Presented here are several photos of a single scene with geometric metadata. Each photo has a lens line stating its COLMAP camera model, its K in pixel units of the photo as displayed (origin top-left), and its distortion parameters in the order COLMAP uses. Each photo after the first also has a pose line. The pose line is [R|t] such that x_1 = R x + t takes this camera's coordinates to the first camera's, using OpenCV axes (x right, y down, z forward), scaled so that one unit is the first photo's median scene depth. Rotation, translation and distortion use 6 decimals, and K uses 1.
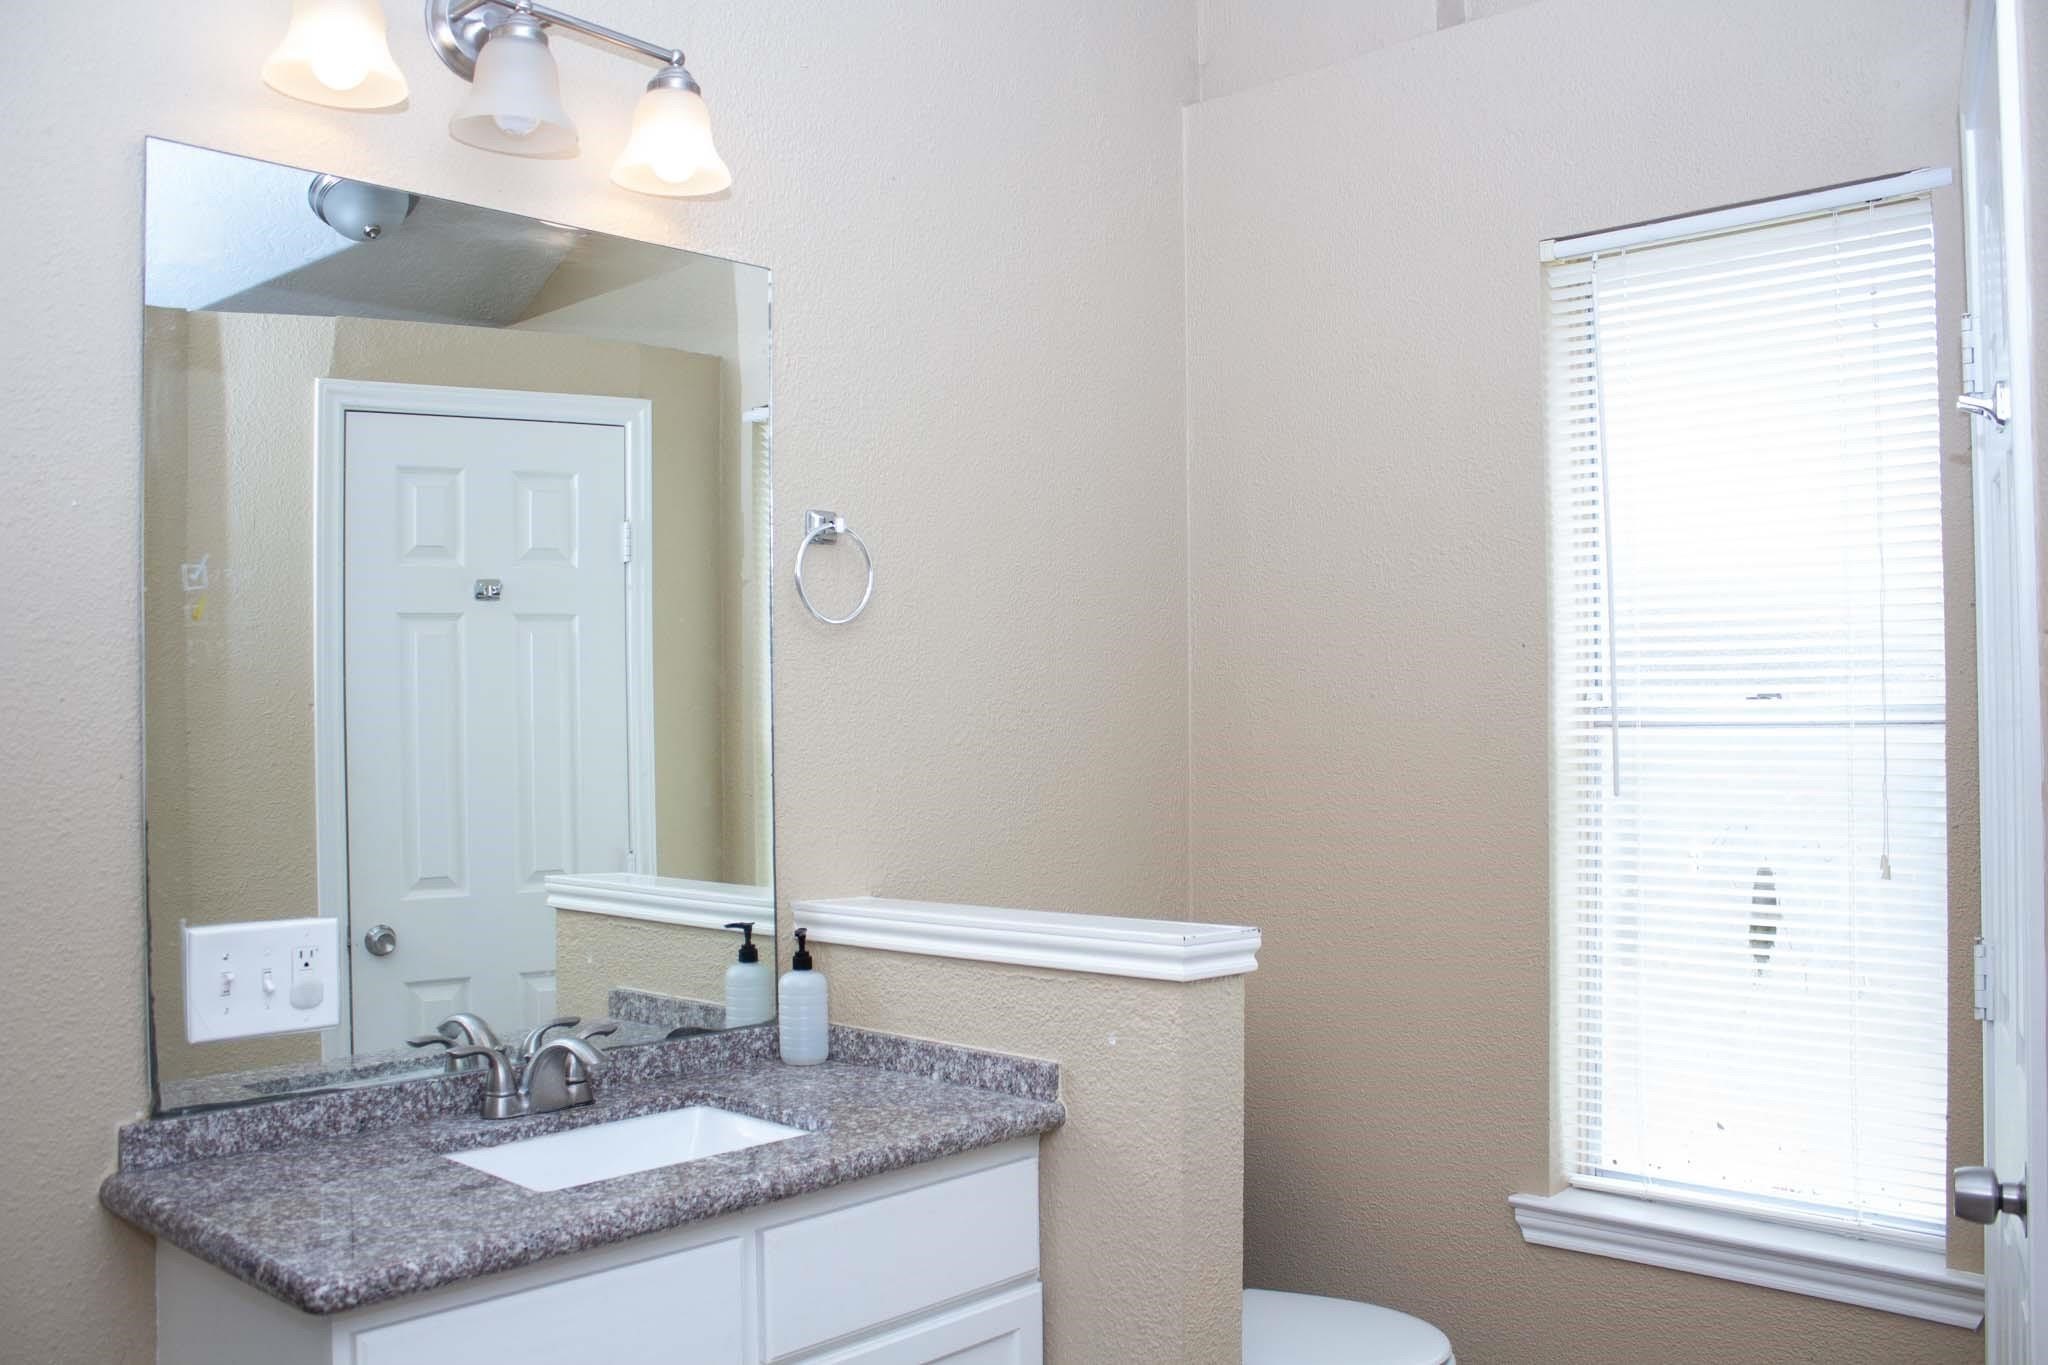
lens RADIAL K [[1735.5, 0, 1020.7], [0, 1735.5, 708.8], [0, 0, 1]] dist [-0.103179, 0.017205]
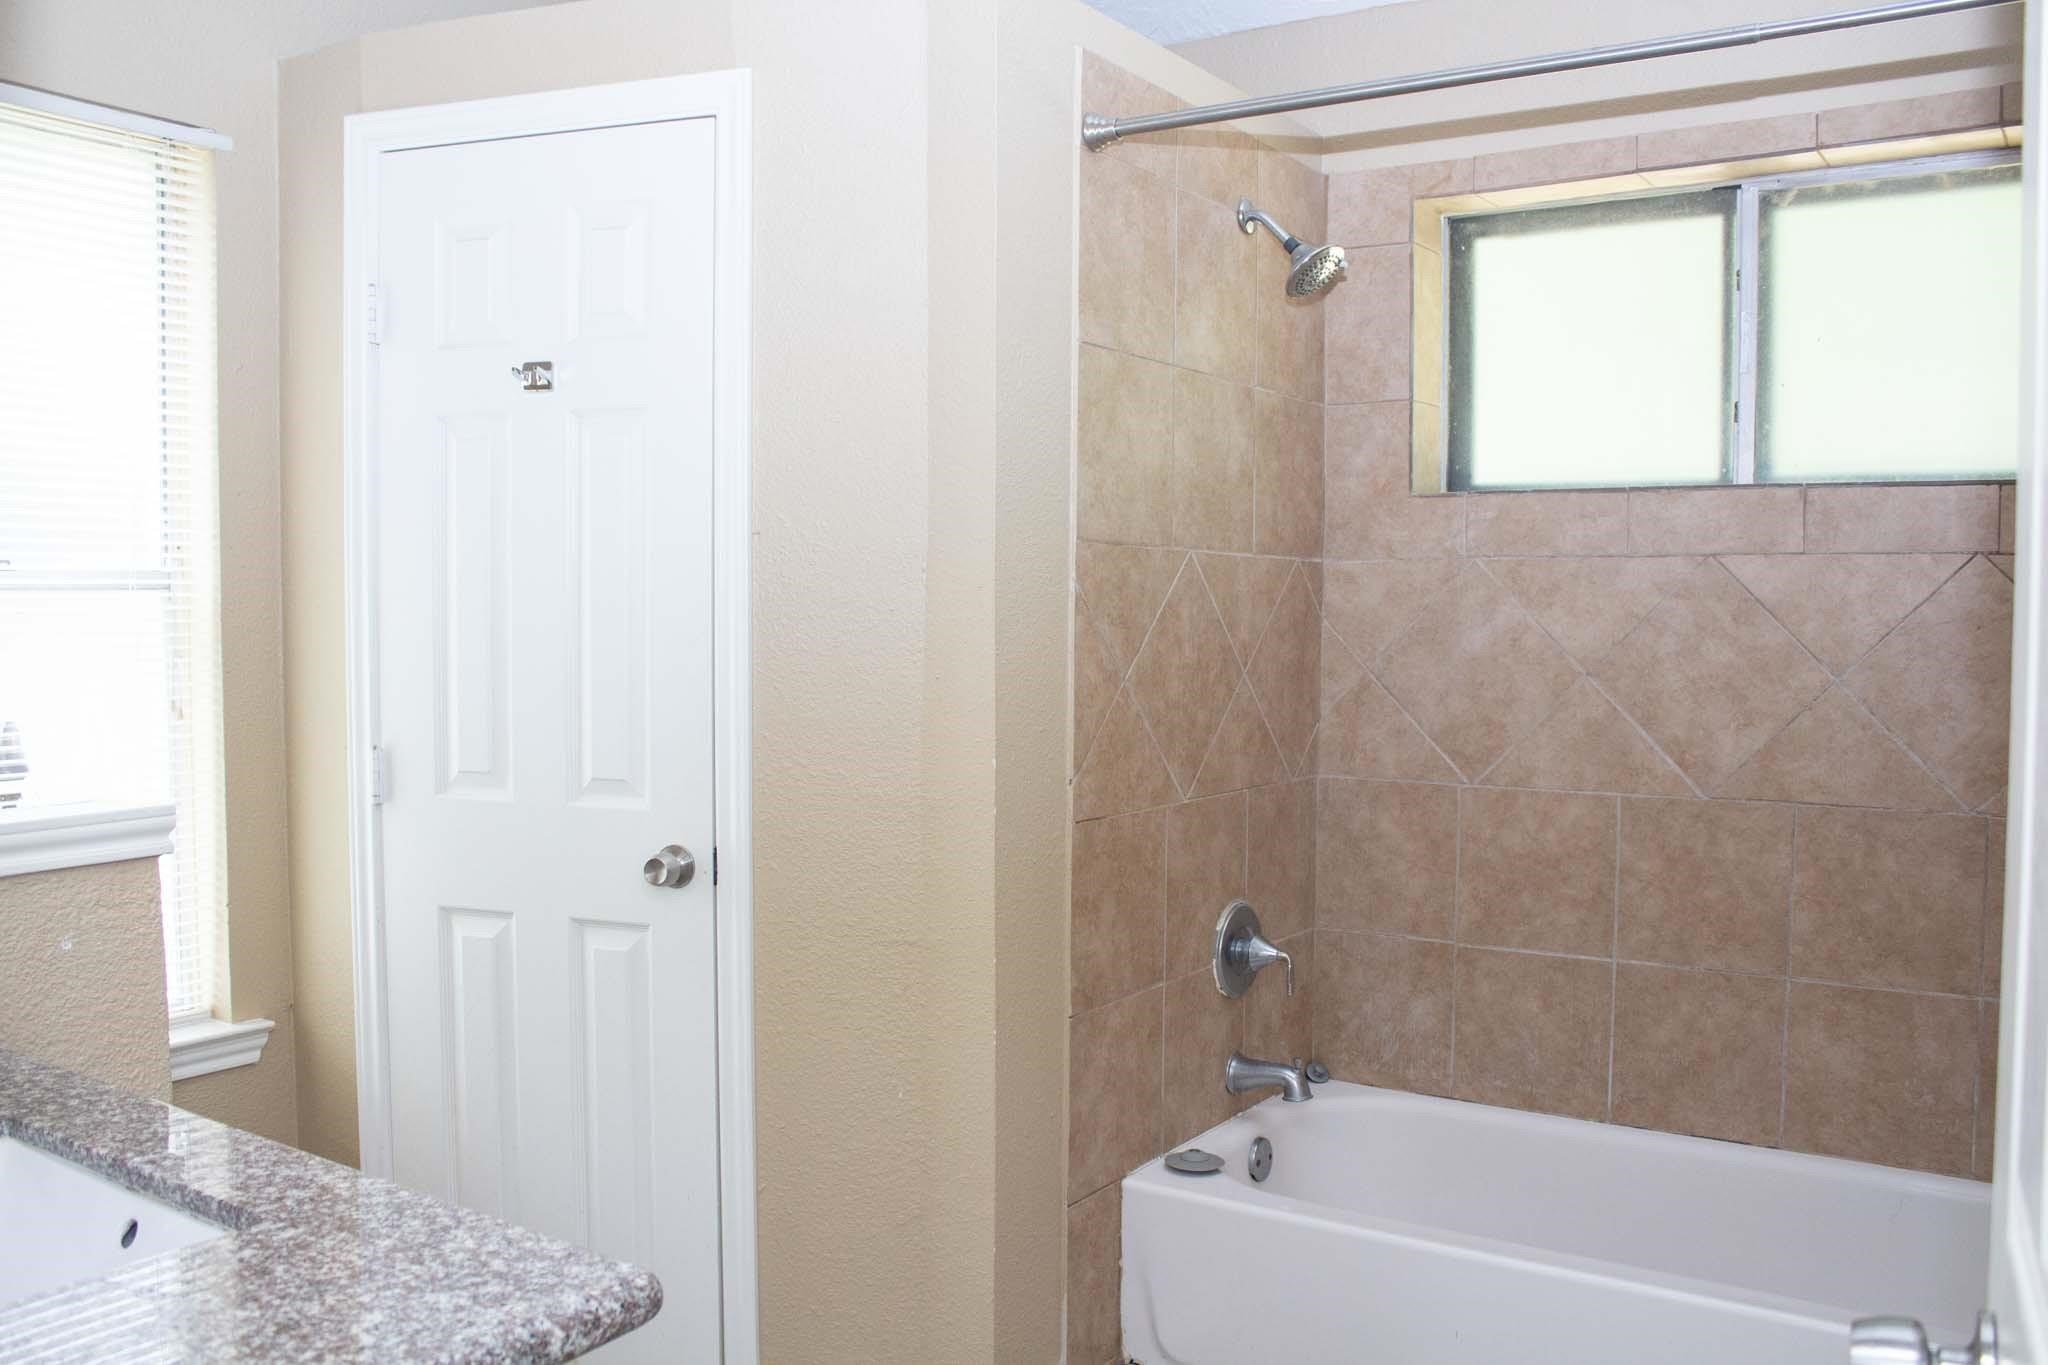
lens RADIAL K [[1735.5, 0, 1020.7], [0, 1735.5, 708.8], [0, 0, 1]] dist [-0.103179, 0.017205]
pose [[-0.167917, -0.056494, 0.984181, -1.069967], [-0.003153, 0.998382, 0.056771, 0.035081], [-0.985796, 0.006430, -0.167824, 0.864004]]
